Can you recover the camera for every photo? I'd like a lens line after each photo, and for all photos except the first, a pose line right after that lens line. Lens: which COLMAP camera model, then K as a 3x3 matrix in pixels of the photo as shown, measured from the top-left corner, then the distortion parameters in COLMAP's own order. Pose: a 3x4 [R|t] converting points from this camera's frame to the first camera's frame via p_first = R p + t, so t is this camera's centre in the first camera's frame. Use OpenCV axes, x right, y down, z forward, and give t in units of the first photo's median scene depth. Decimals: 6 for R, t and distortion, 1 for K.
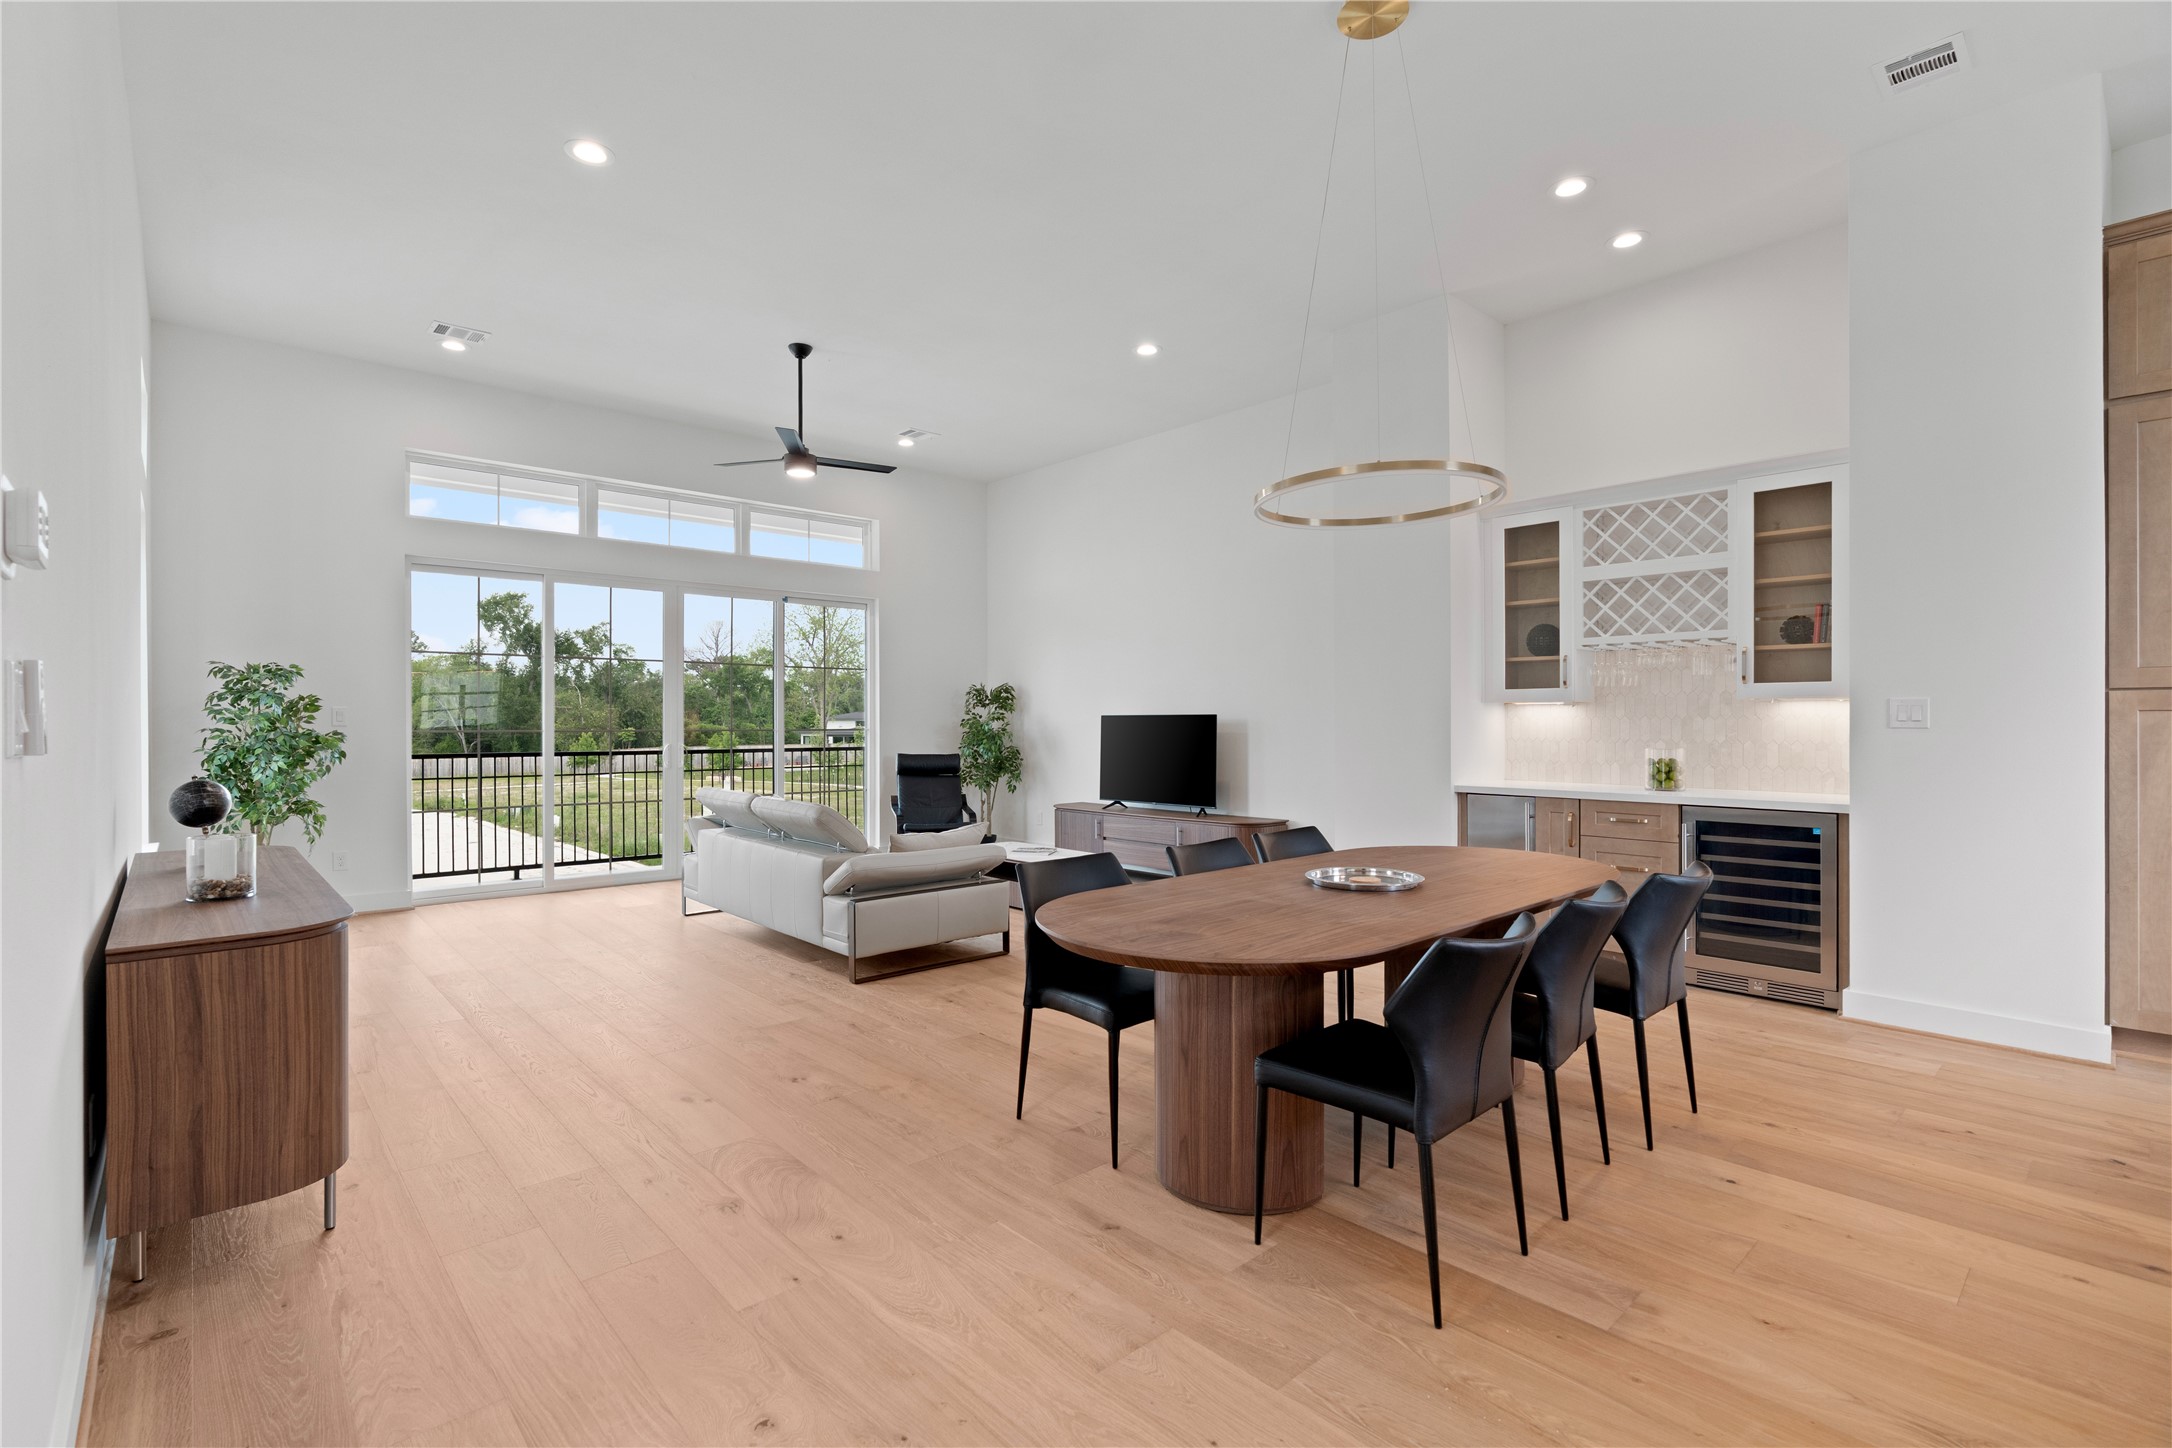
lens RADIAL K [[990.5, 0, 1086.0], [0, 990.5, 724.0], [0, 0, 1]] dist [-0.001870, -0.000003]
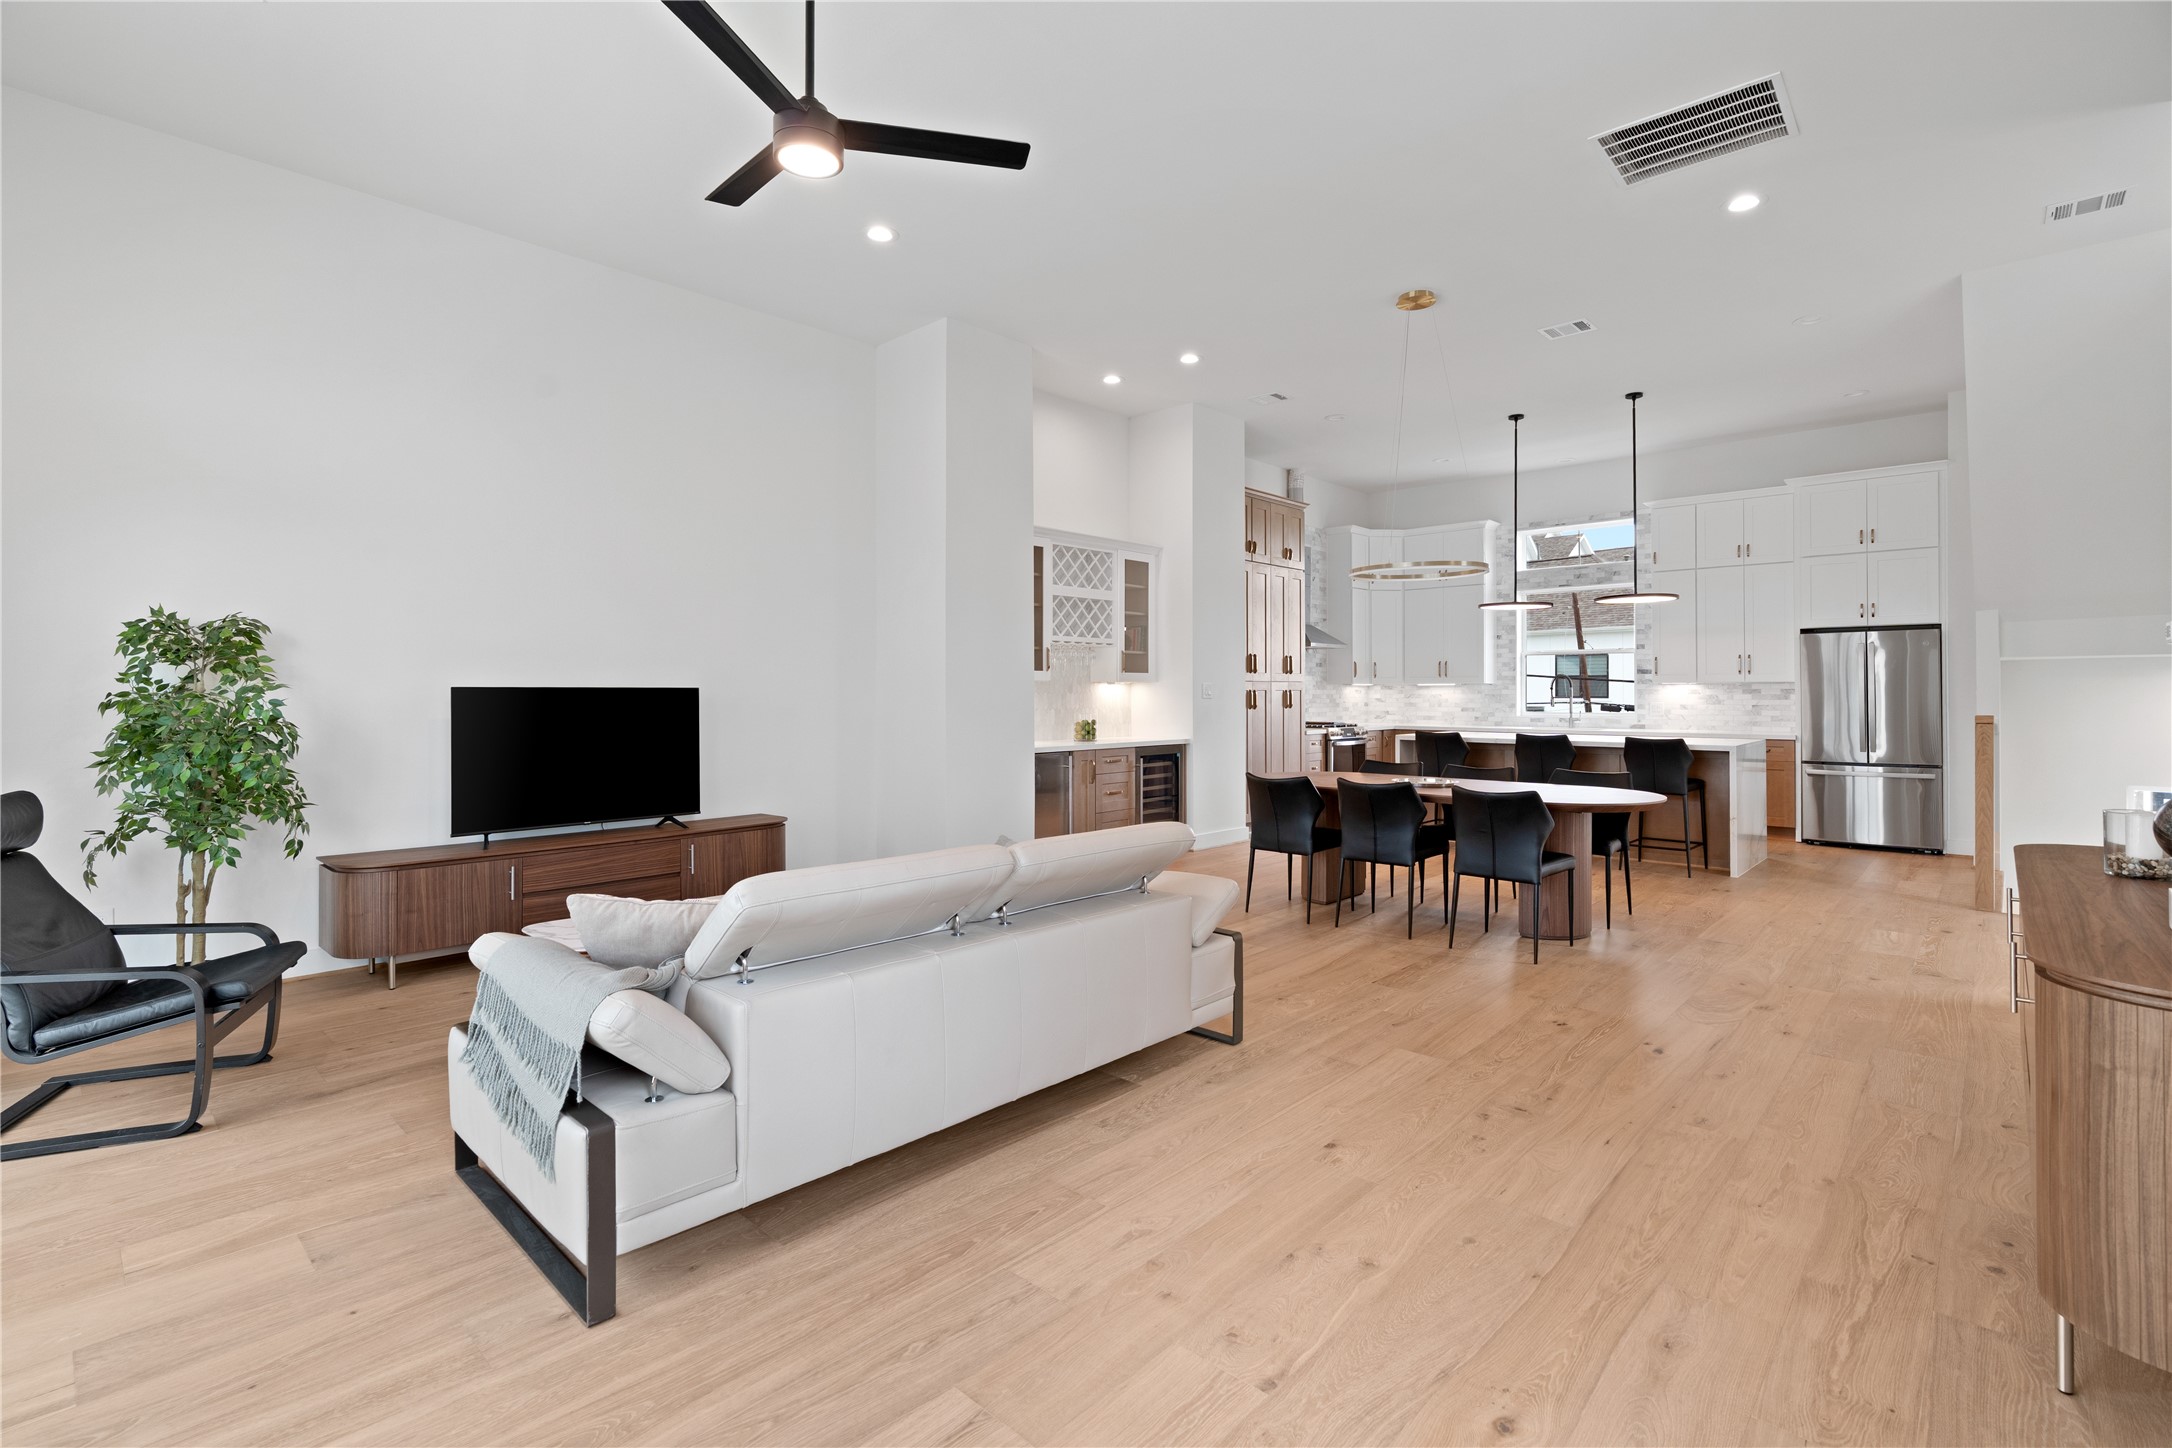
lens RADIAL K [[989.5, 0, 1089.3], [0, 989.5, 687.5], [0, 0, 1]] dist [-0.002629, -0.000298]
pose [[-0.079498, 0.008413, 0.996800, -0.585807], [0.006912, 0.999945, -0.007888, -0.001406], [-0.996811, 0.006262, -0.079552, 0.703127]]
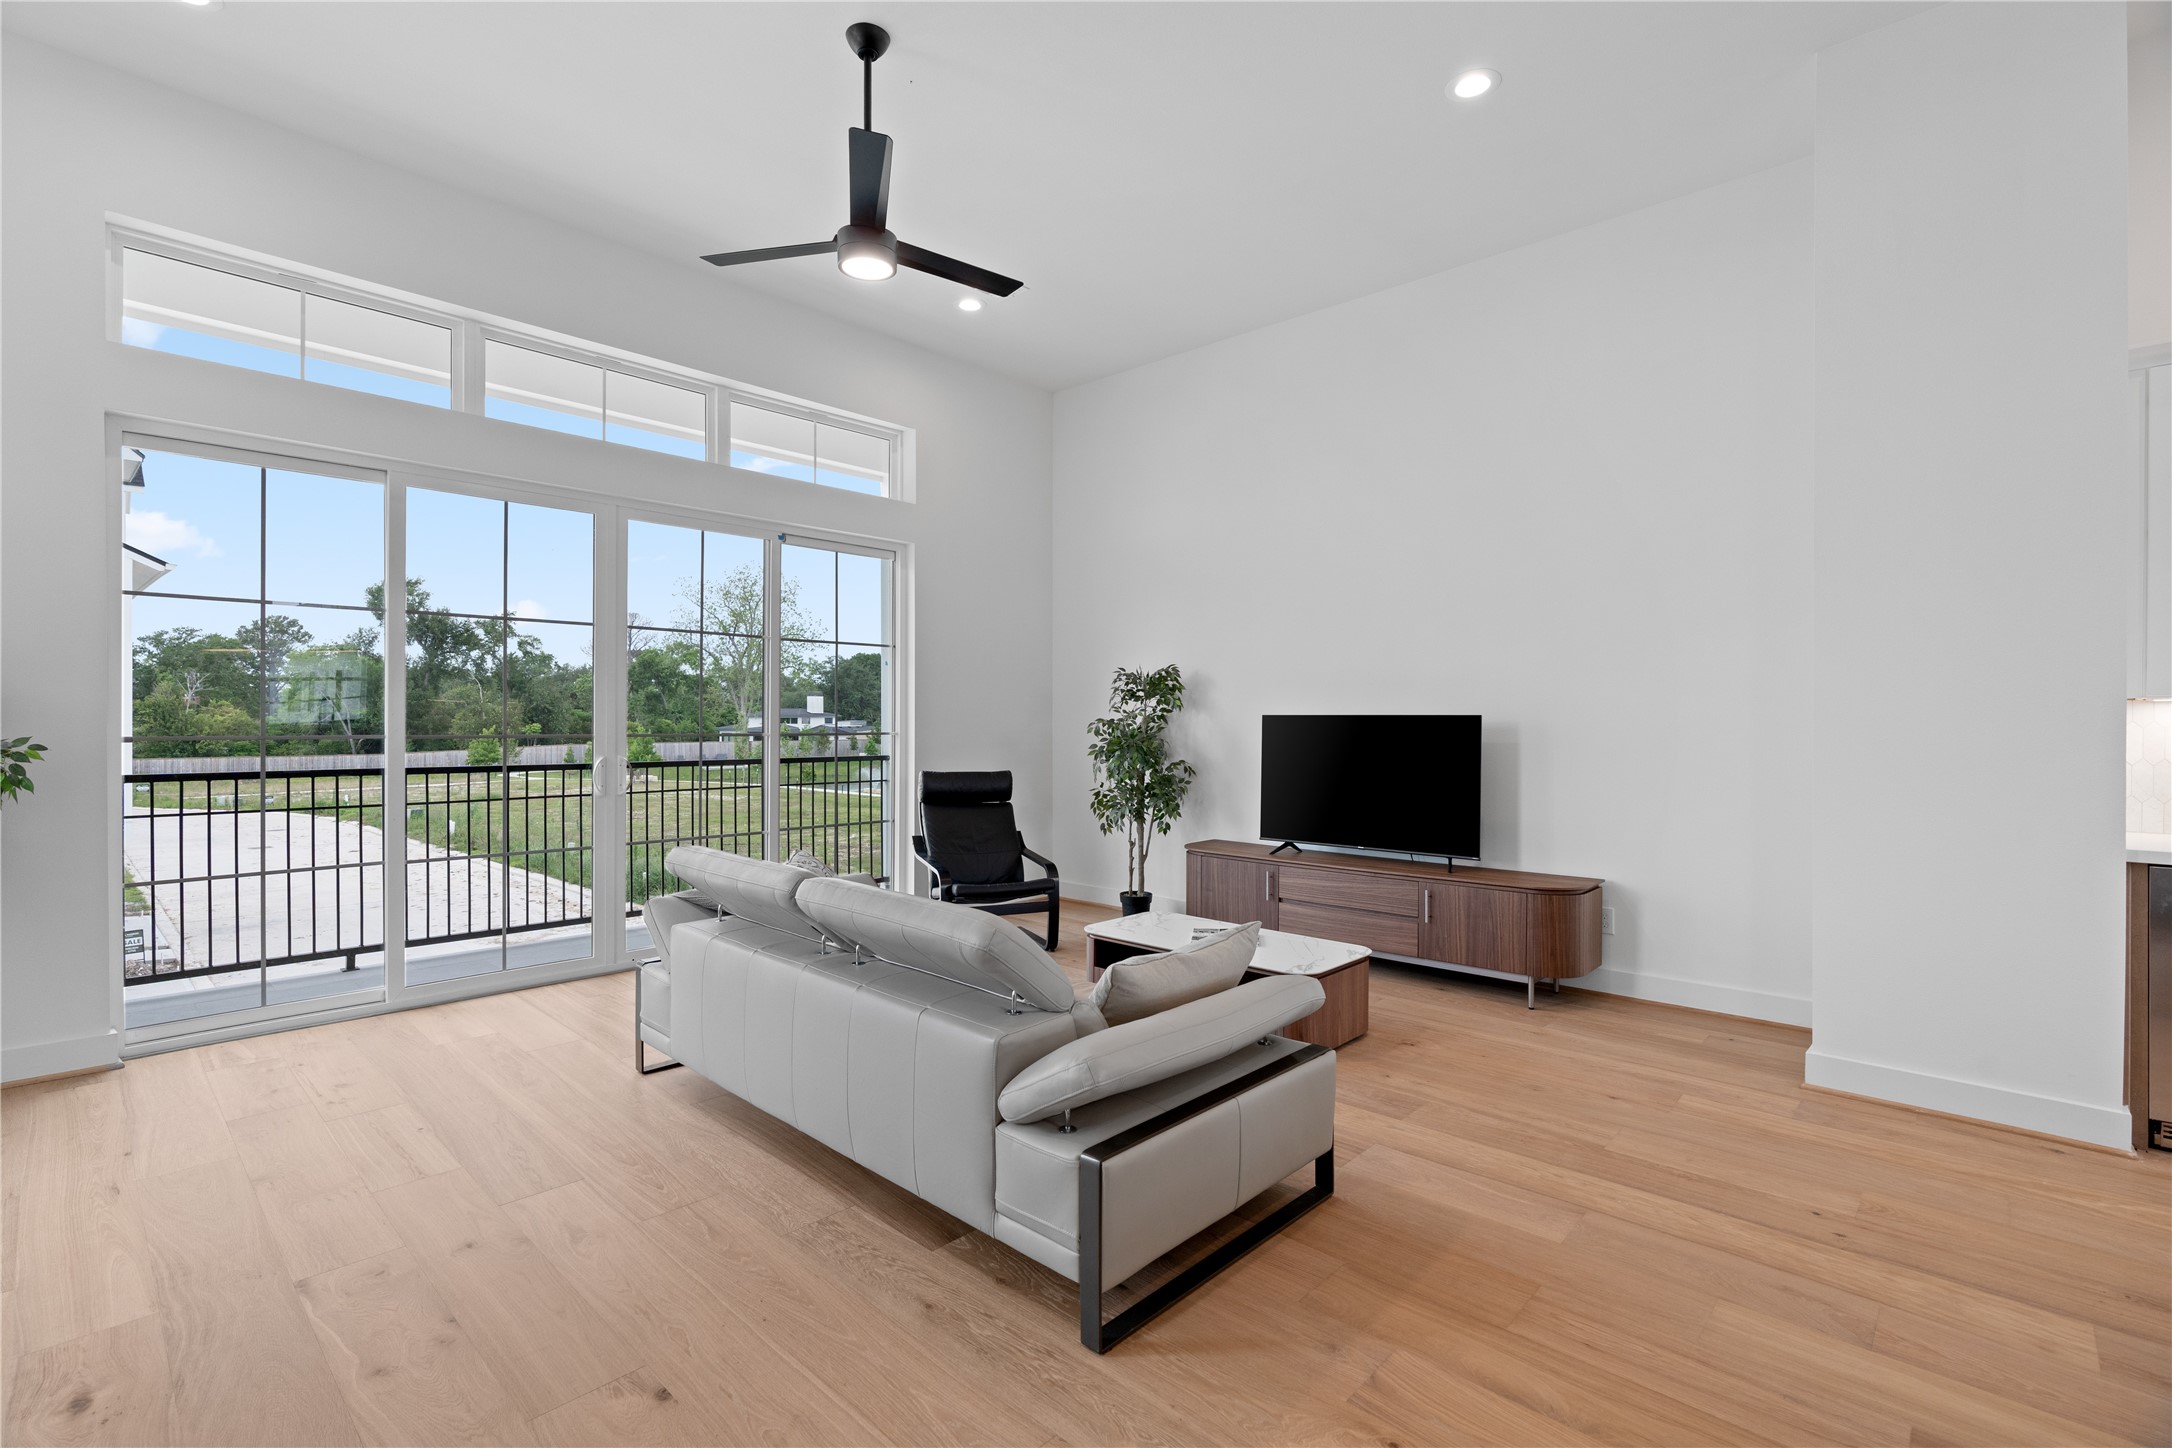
lens RADIAL K [[977.5, 0, 1086.0], [0, 977.5, 724.0], [0, 0, 1]] dist [-0.001921, 0.000073]
pose [[0.996687, 0.004448, 0.081213, -0.163881], [-0.004621, 0.999987, 0.001937, -0.003339], [-0.081203, -0.002306, 0.996695, 0.352193]]
